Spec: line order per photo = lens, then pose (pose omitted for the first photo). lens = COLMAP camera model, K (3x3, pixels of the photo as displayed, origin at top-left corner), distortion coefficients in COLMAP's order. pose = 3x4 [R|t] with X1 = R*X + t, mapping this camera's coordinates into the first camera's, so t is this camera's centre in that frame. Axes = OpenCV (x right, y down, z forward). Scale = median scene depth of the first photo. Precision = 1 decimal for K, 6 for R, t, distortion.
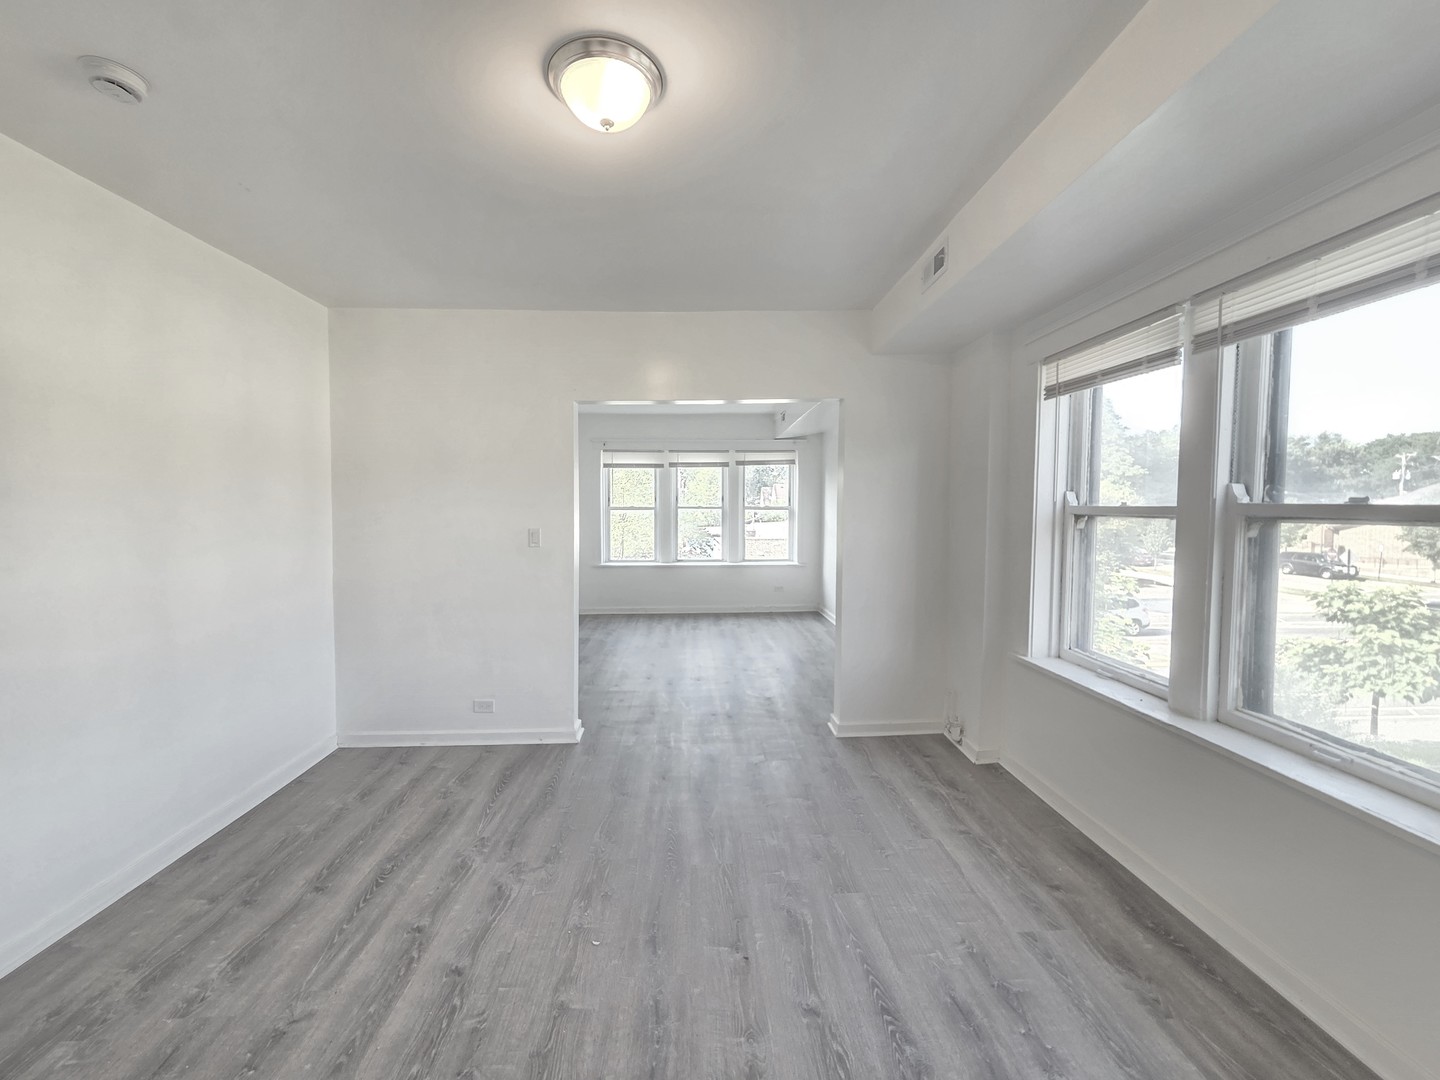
lens RADIAL K [[590.4, 0, 716.7], [0, 590.4, 530.0], [0, 0, 1]] dist [-0.002654, -0.000071]
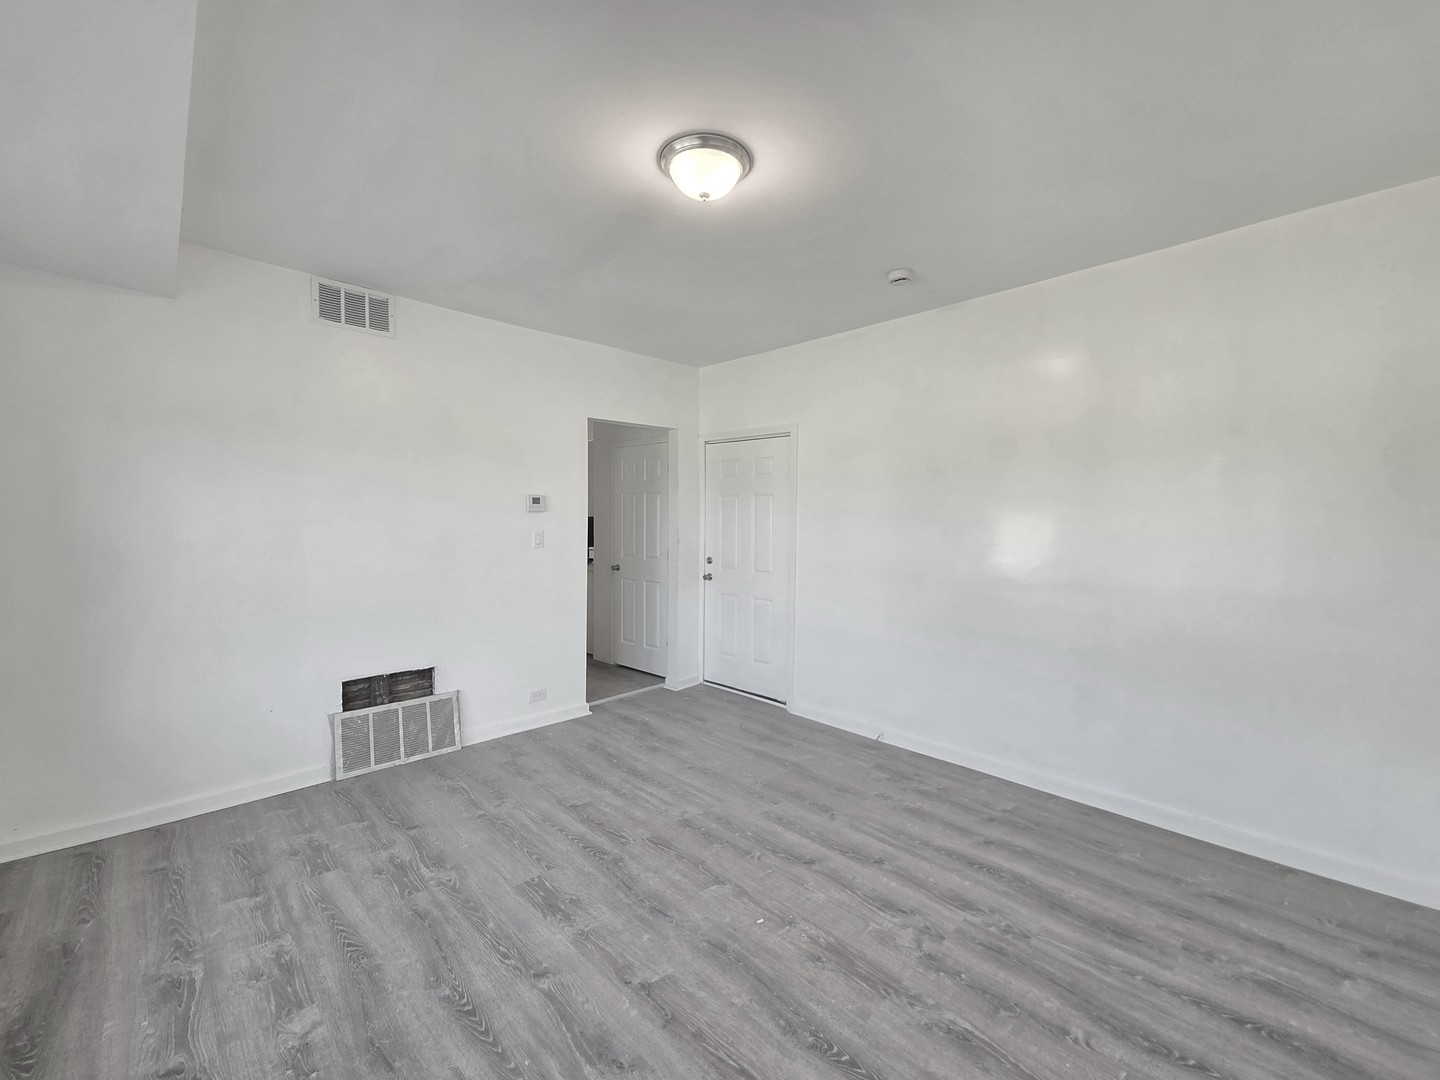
lens RADIAL K [[590.3, 0, 715.0], [0, 590.3, 532.7], [0, 0, 1]] dist [-0.000564, 0.000173]
pose [[-0.747276, 0.013979, -0.664367, 0.344729], [-0.029989, 0.998051, 0.054731, -0.024731], [0.663837, 0.060823, -0.745400, 1.079837]]
